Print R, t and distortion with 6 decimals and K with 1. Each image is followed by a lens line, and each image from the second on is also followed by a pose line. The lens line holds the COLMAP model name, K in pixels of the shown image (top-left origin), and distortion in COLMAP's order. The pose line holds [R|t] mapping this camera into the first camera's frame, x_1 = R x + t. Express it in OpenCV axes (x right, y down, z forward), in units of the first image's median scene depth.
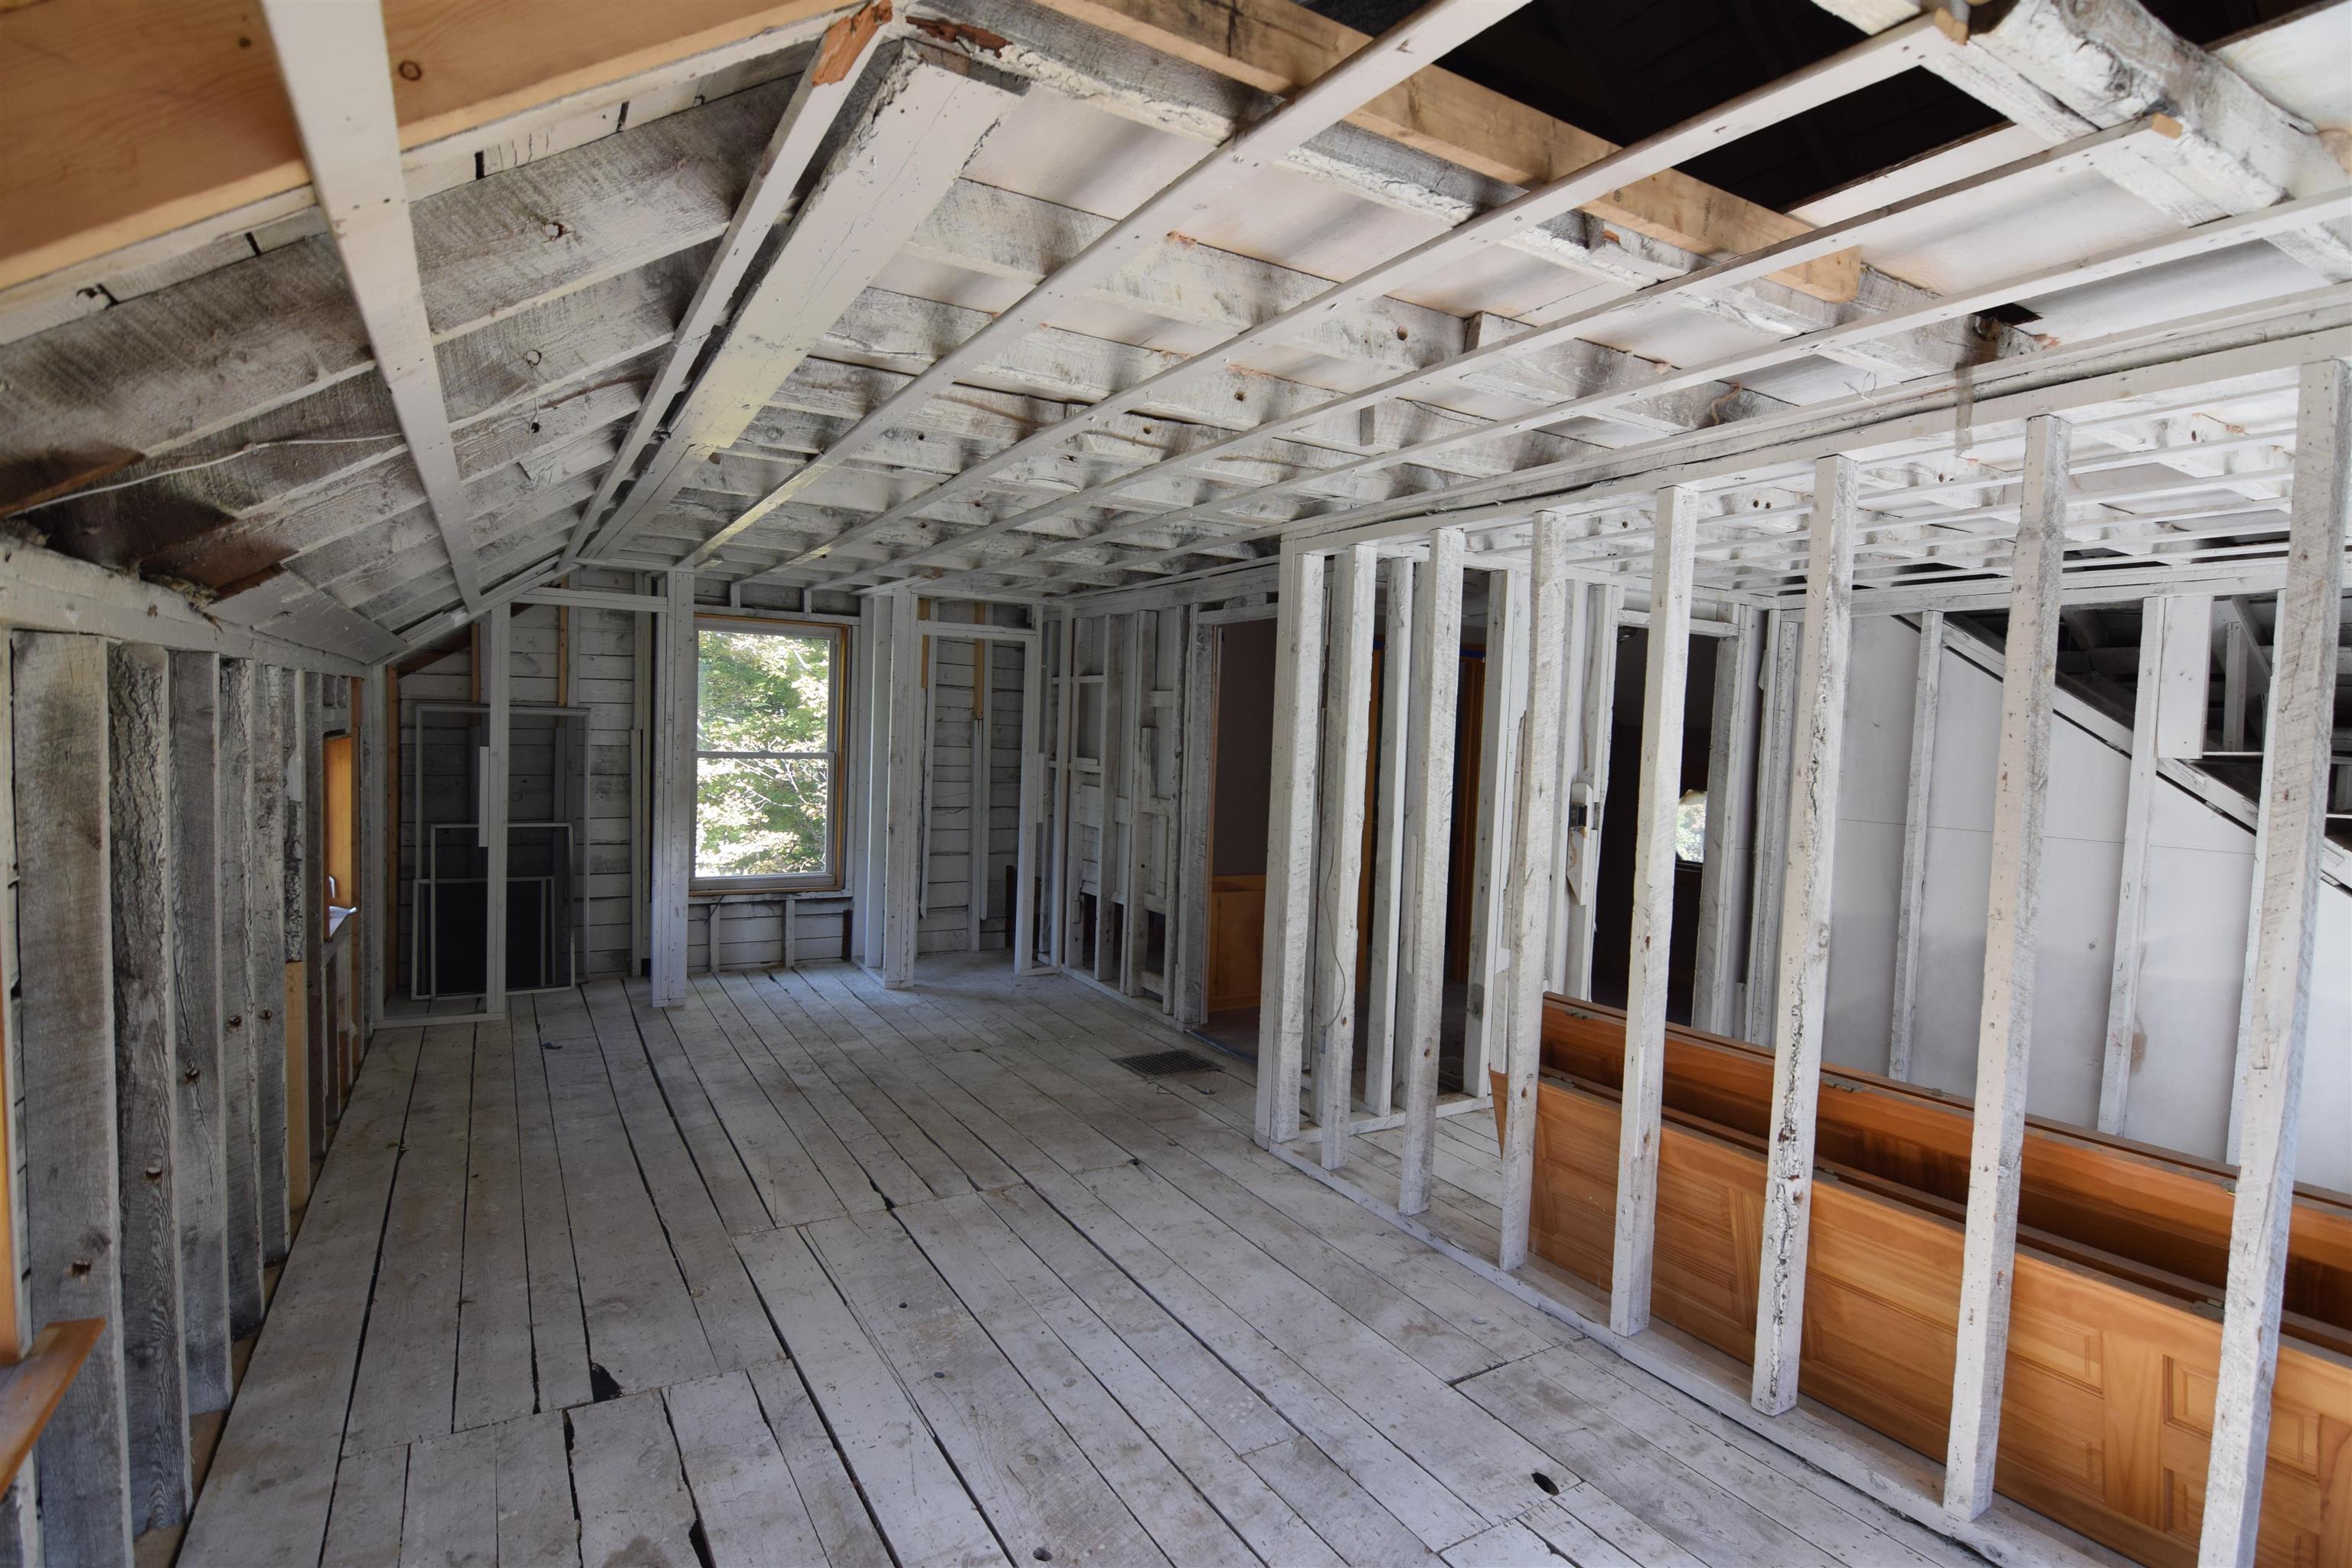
lens RADIAL K [[1140.1, 0, 1190.3], [0, 1140.1, 787.6], [0, 0, 1]] dist [0.000649, -0.014079]
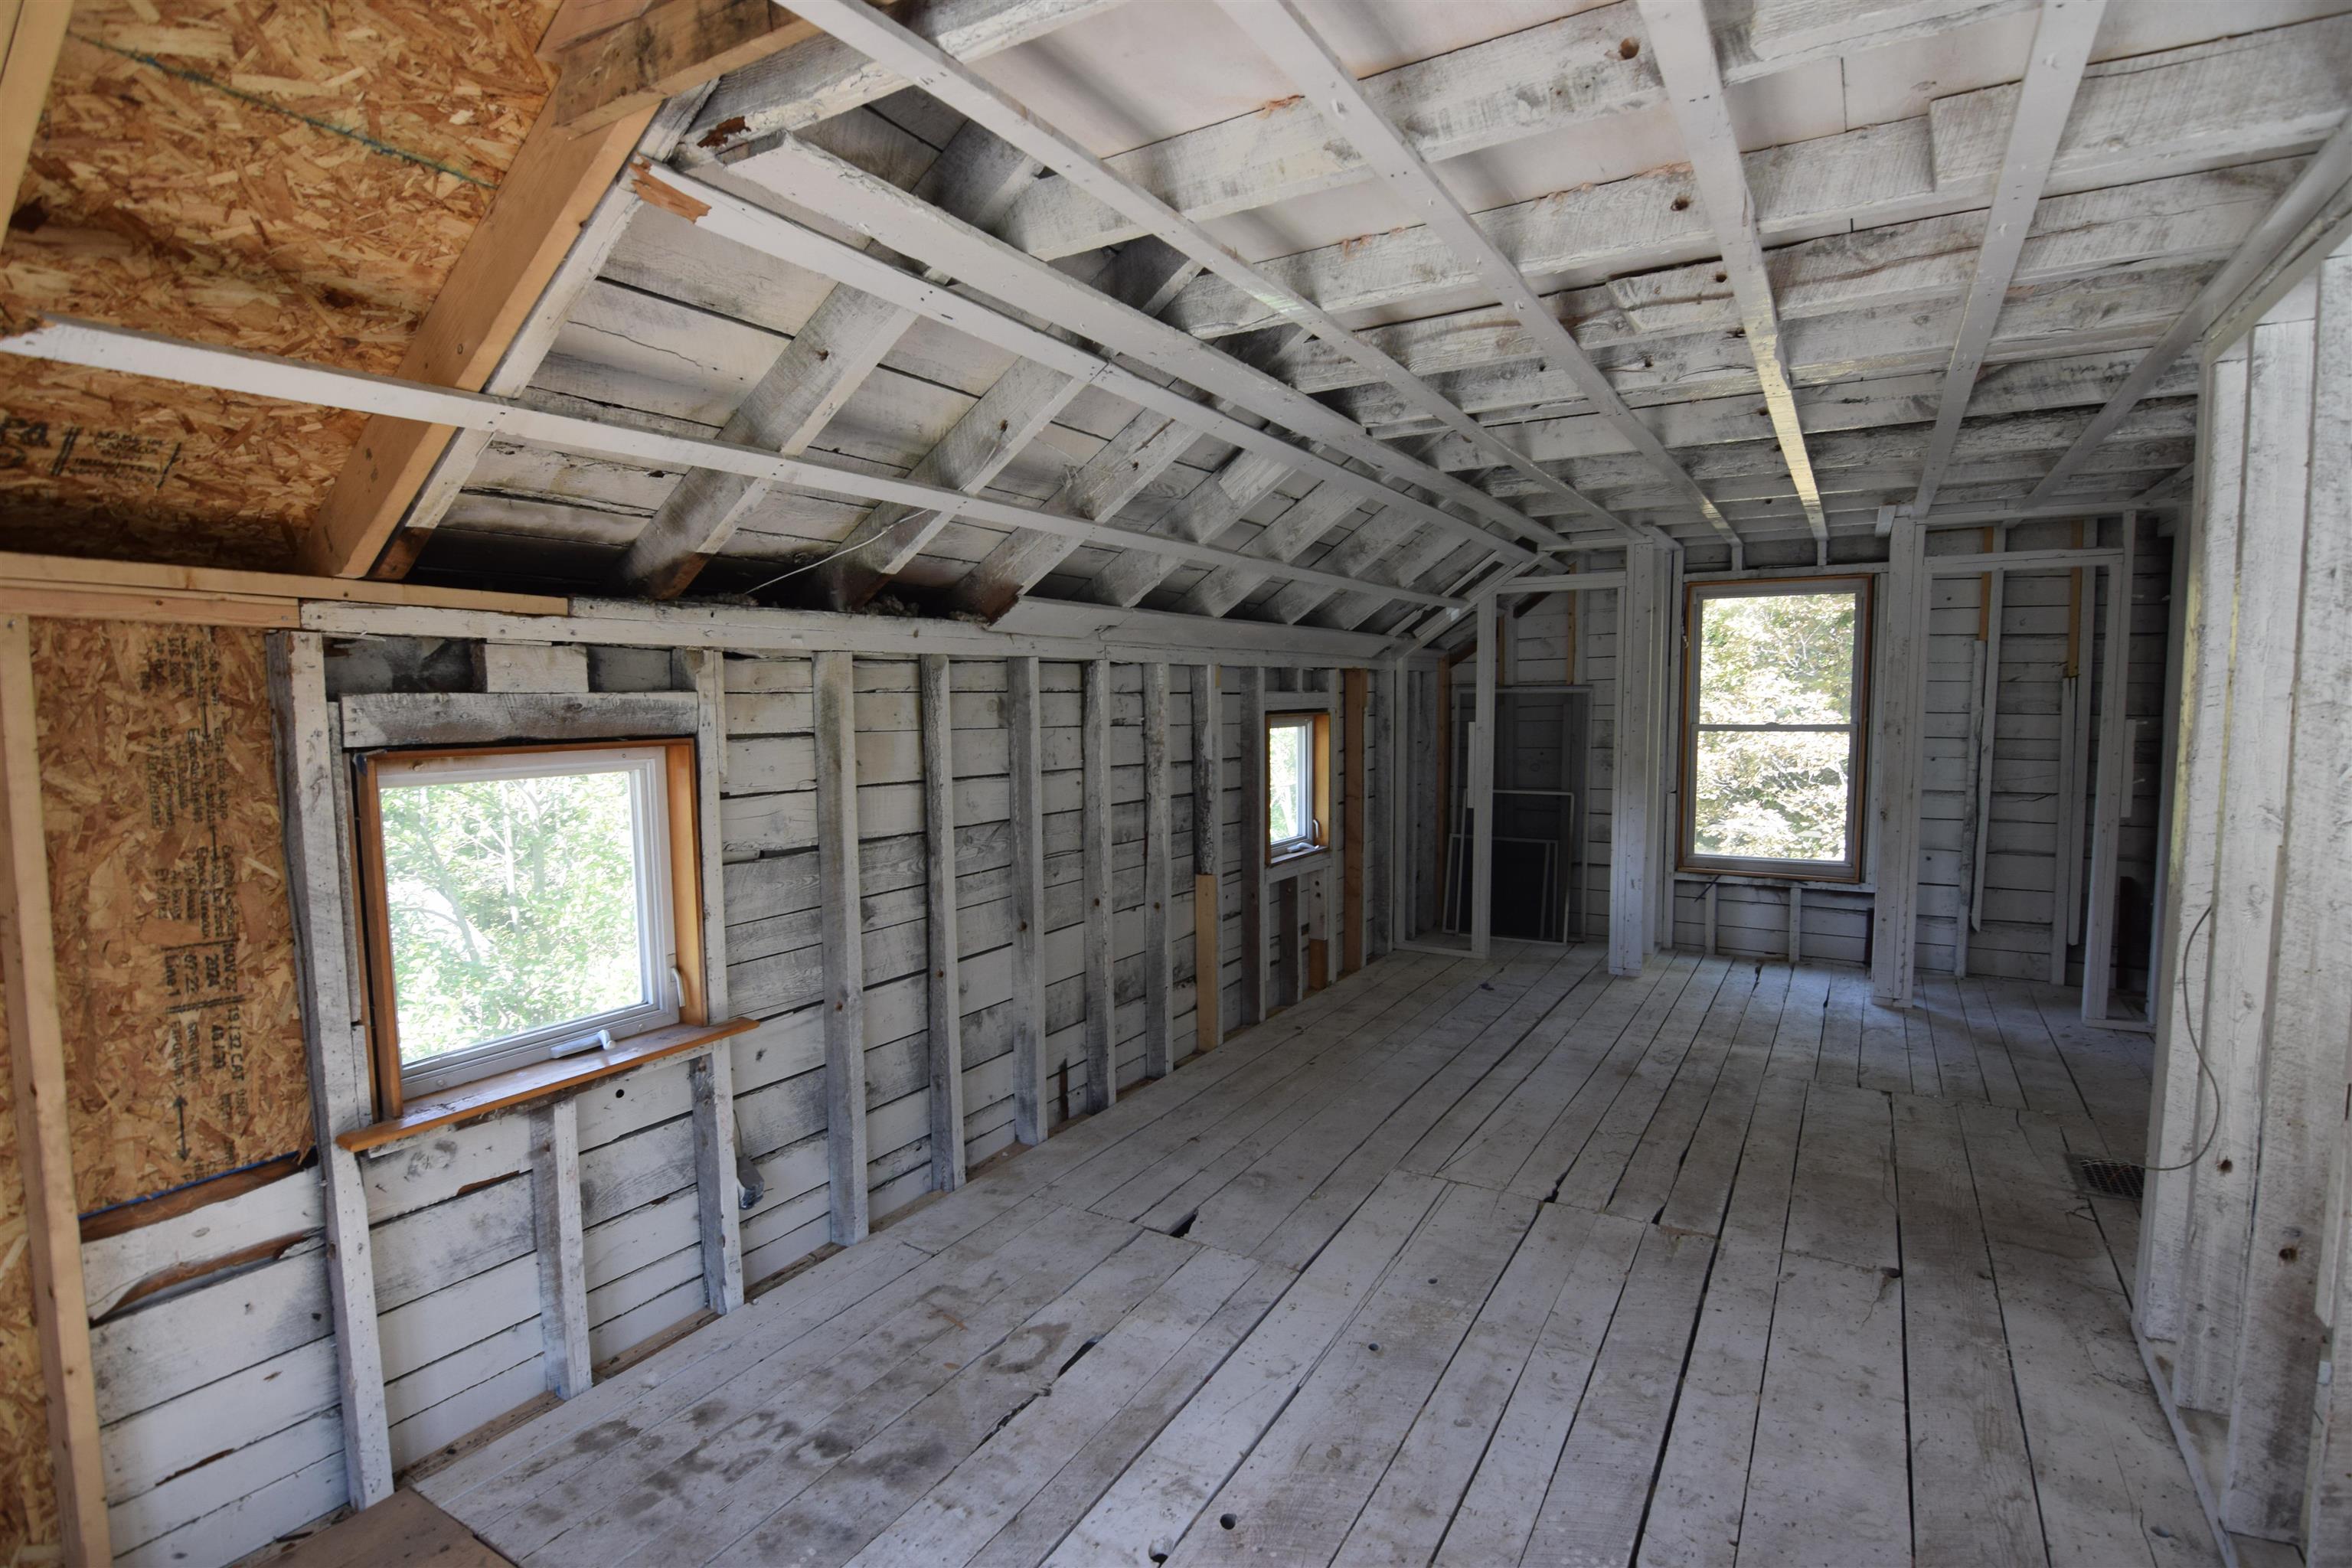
lens RADIAL K [[1140.1, 0, 1190.3], [0, 1140.1, 787.6], [0, 0, 1]] dist [0.000649, -0.014079]
pose [[0.483074, 0.032177, -0.874988, 0.261173], [-0.019664, 0.999471, 0.025899, 0.006631], [0.875358, 0.004694, 0.483452, 0.186252]]
